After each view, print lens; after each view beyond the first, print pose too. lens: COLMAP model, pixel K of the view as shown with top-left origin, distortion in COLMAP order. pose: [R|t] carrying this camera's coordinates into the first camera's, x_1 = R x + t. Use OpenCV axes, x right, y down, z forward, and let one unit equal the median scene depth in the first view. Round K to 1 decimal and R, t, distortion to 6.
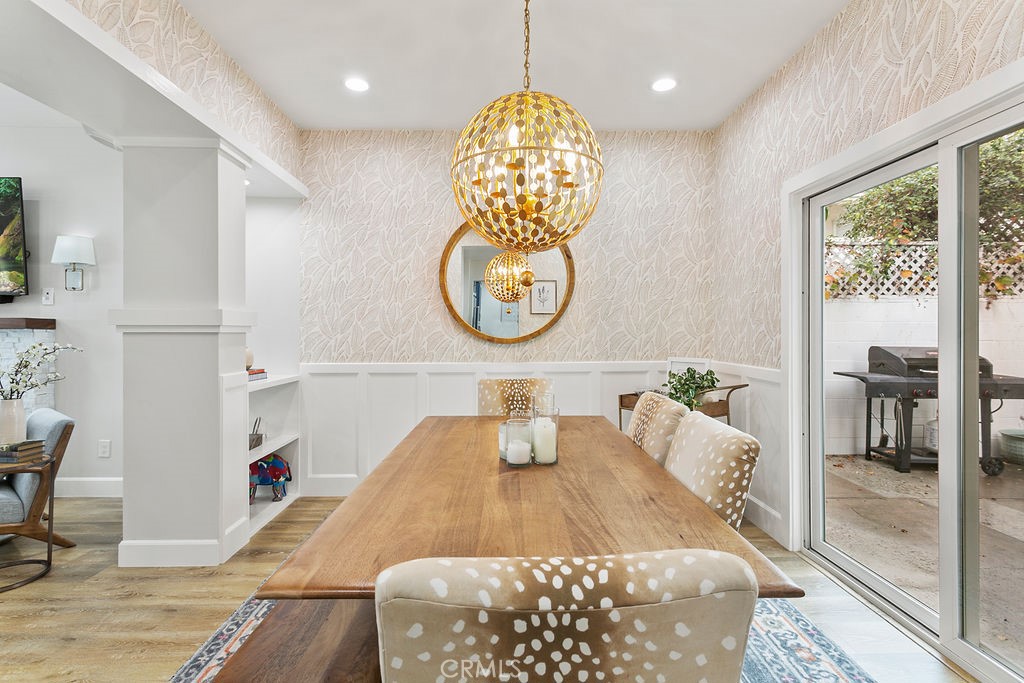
lens RADIAL K [[493.7, 0, 515.3], [0, 493.7, 340.8], [0, 0, 1]] dist [0.004196, 0.003425]
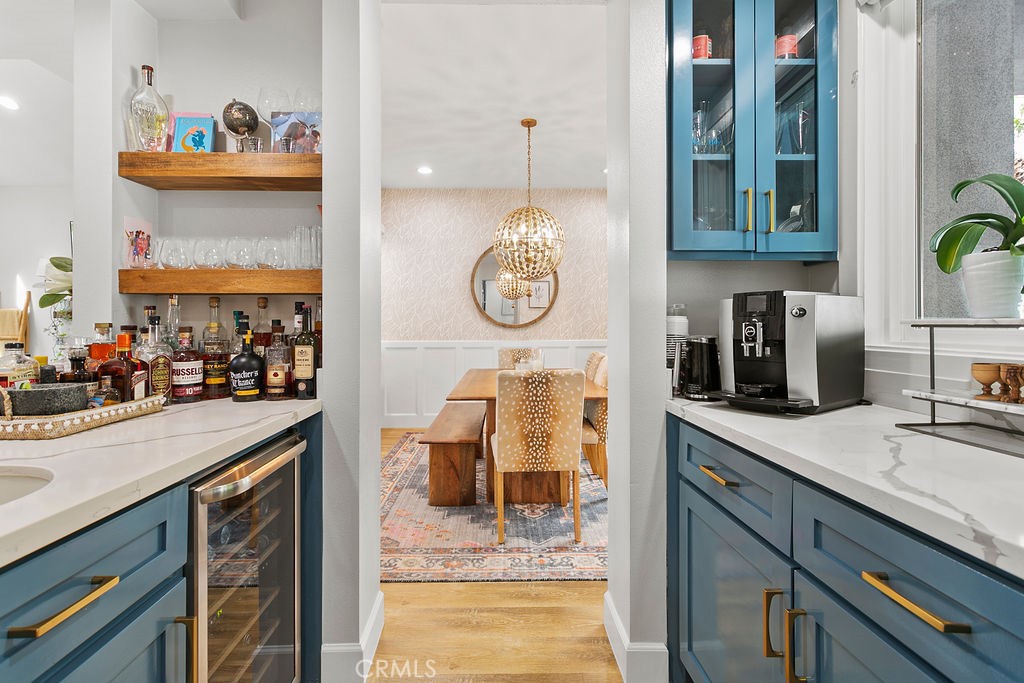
lens RADIAL K [[493.7, 0, 509.7], [0, 493.7, 333.3], [0, 0, 1]] dist [0.004196, 0.003425]
pose [[0.999986, -0.000331, -0.005188, -0.023852], [0.000337, 0.999999, 0.001208, 0.020103], [0.005187, -0.001210, 0.999986, -0.542108]]
